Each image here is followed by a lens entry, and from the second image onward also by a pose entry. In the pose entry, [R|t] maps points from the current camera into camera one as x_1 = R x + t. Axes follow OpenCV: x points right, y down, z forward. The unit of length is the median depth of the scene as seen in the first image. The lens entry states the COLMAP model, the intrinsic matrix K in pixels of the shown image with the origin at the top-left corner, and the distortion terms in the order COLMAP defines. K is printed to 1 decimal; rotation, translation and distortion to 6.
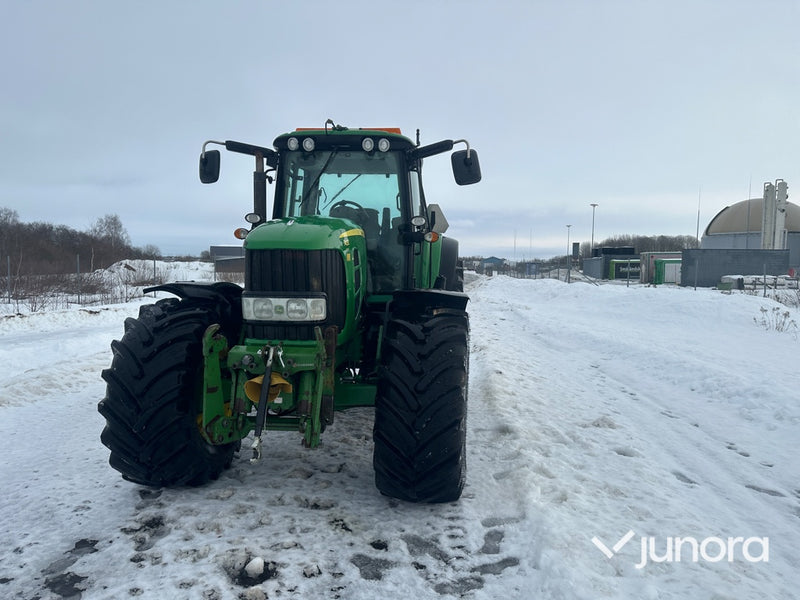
lens RADIAL K [[560.1, 0, 405.2], [0, 560.1, 286.8], [0, 0, 1]] dist [0.026169, -0.029891]
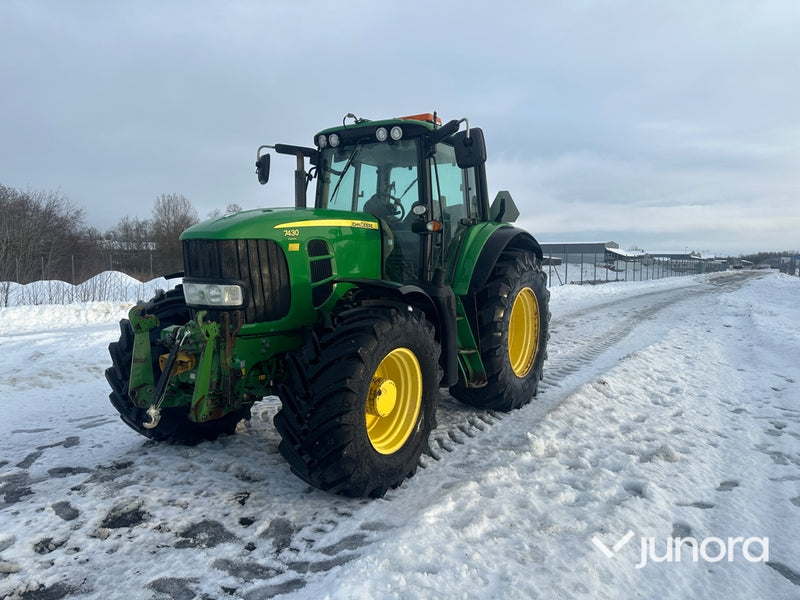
lens RADIAL K [[560.1, 0, 395.8], [0, 560.1, 293.8], [0, 0, 1]] dist [0.026169, -0.029891]
pose [[0.887553, 0.027058, -0.459910, 0.539743], [-0.019178, 0.999578, 0.021799, 0.007388], [0.460306, -0.010528, 0.887698, 0.165566]]
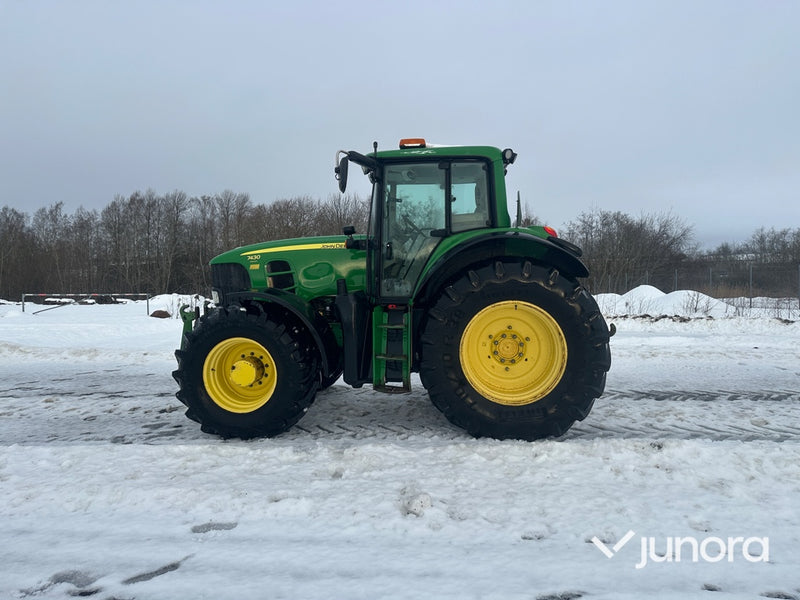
lens RADIAL K [[560.1, 0, 406.9], [0, 560.1, 281.3], [0, 0, 1]] dist [0.026169, -0.029891]
pose [[0.037324, -0.001822, -0.999302, 1.453751], [-0.023066, 0.999730, -0.002685, -0.018226], [0.999037, 0.023150, 0.037271, 1.359421]]
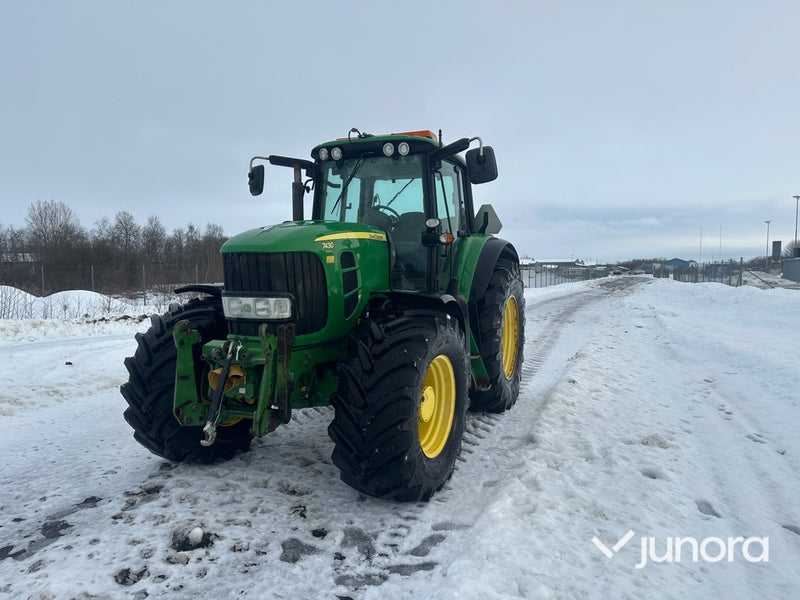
lens RADIAL K [[560.1, 0, 397.4], [0, 560.1, 292.9], [0, 0, 1]] dist [0.026169, -0.029891]
pose [[0.954639, 0.001713, -0.297762, 0.326605], [-0.001207, 0.999997, 0.001884, 0.007866], [0.297764, -0.001439, 0.954638, 0.035672]]
